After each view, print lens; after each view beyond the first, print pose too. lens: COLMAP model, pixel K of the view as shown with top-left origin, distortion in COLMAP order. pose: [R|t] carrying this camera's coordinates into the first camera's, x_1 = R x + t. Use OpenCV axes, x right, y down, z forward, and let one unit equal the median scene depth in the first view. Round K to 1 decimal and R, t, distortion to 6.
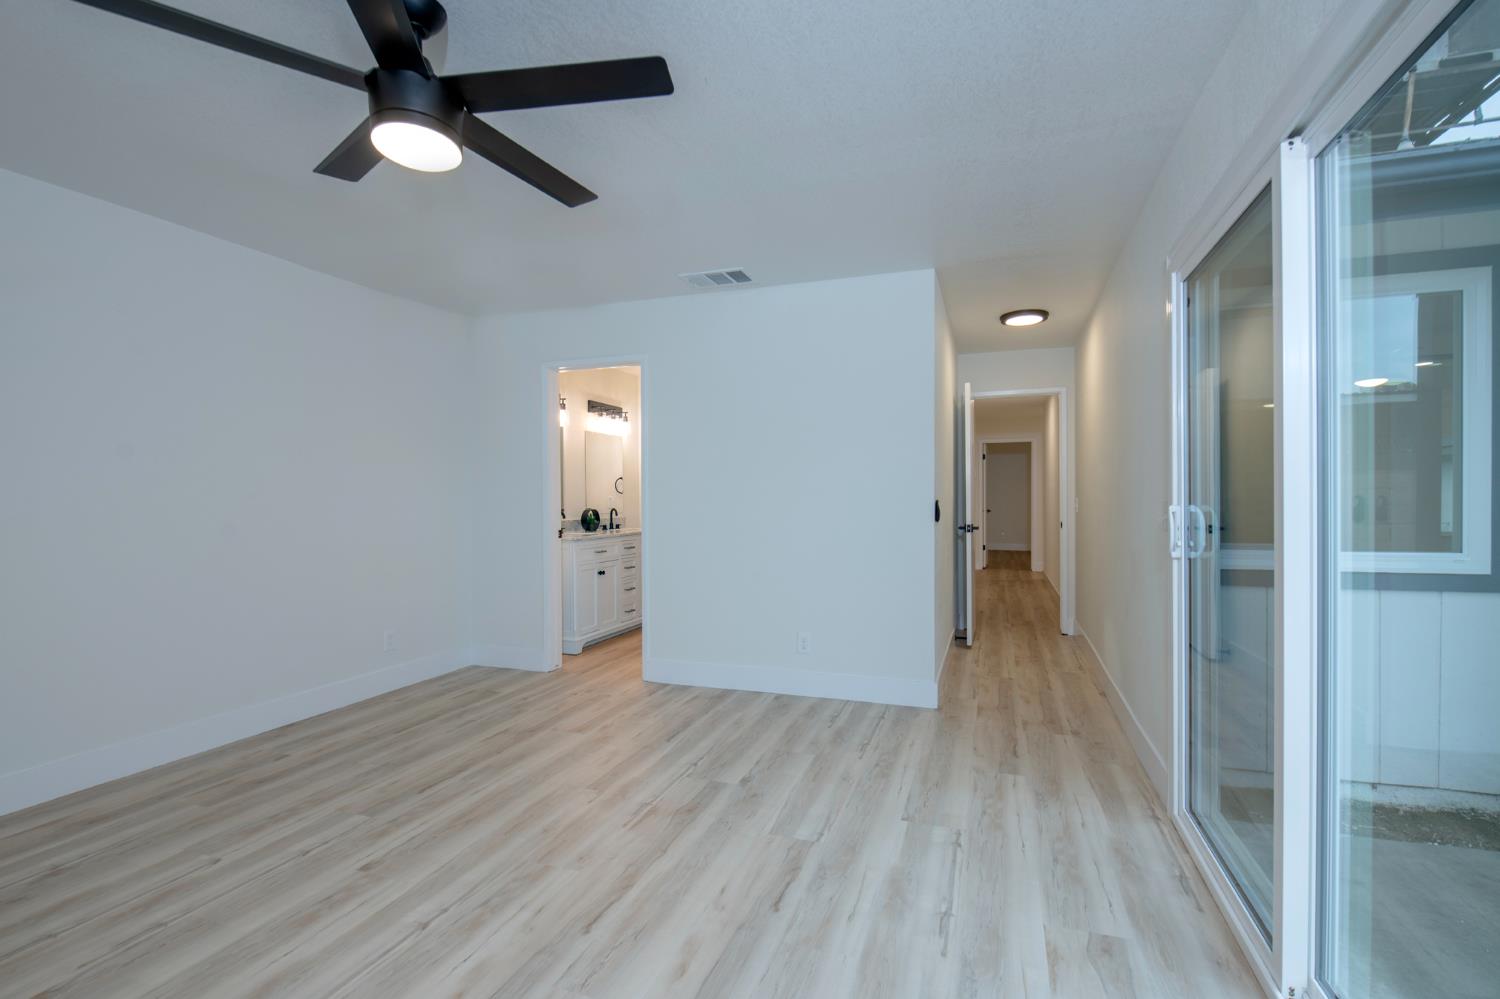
lens RADIAL K [[628.2, 0, 726.5], [0, 628.2, 508.7], [0, 0, 1]] dist [-0.000855, -0.000320]
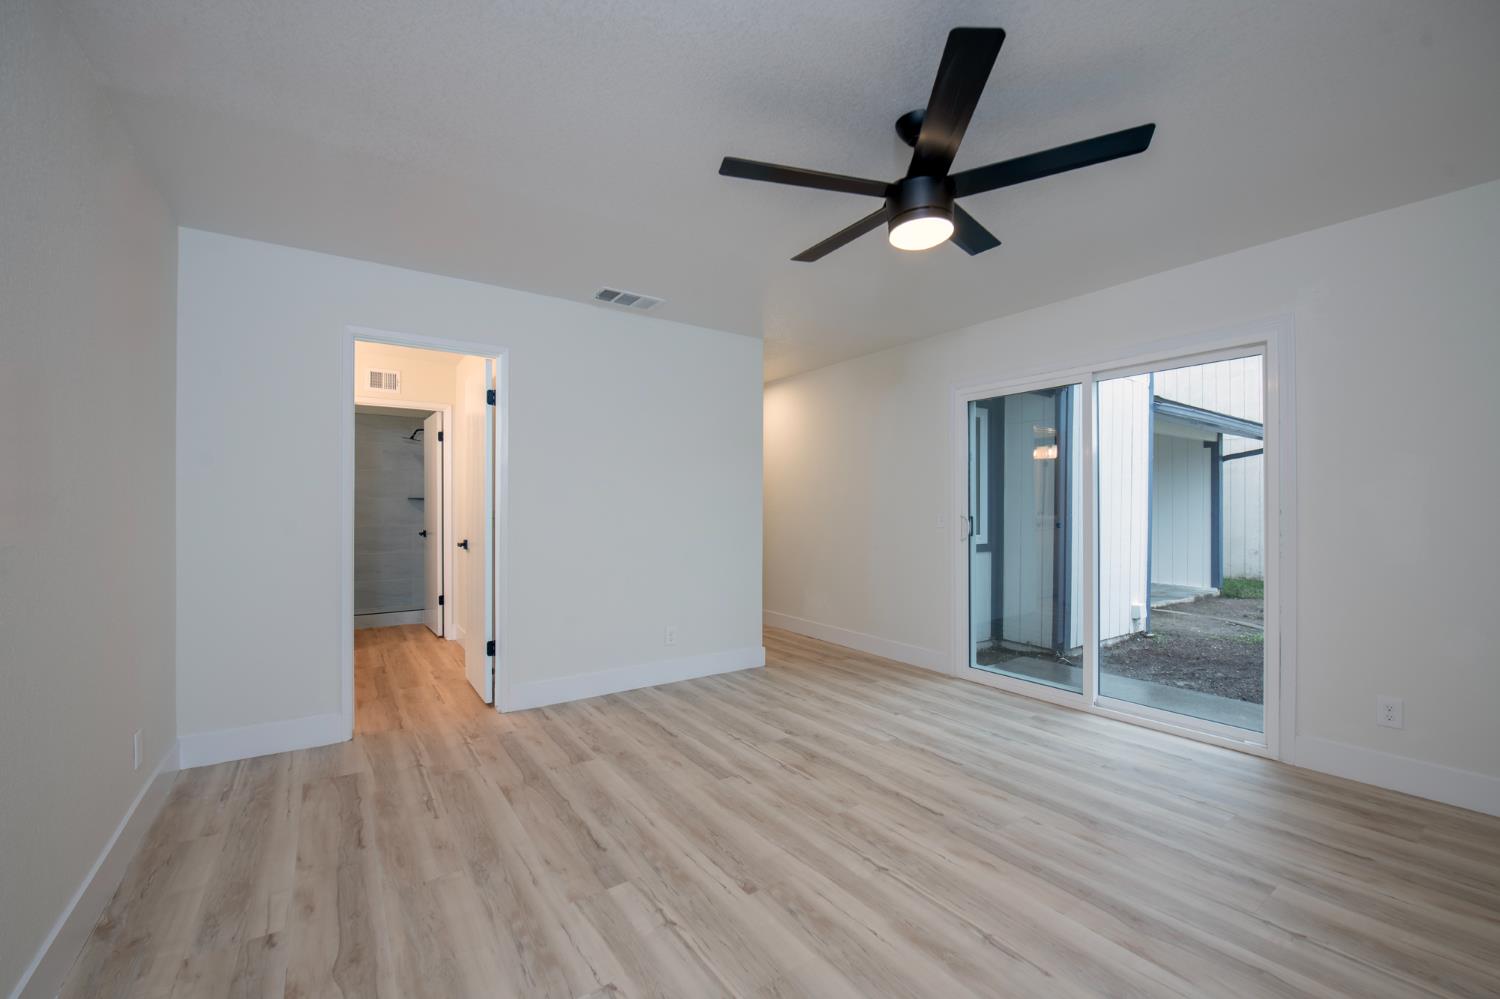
lens RADIAL K [[628.2, 0, 720.3], [0, 628.2, 513.0], [0, 0, 1]] dist [-0.000855, -0.000320]
pose [[0.597160, 0.003866, 0.802113, -0.888135], [0.006591, 0.999931, -0.009727, 0.002310], [-0.802095, 0.011096, 0.597093, 0.292950]]
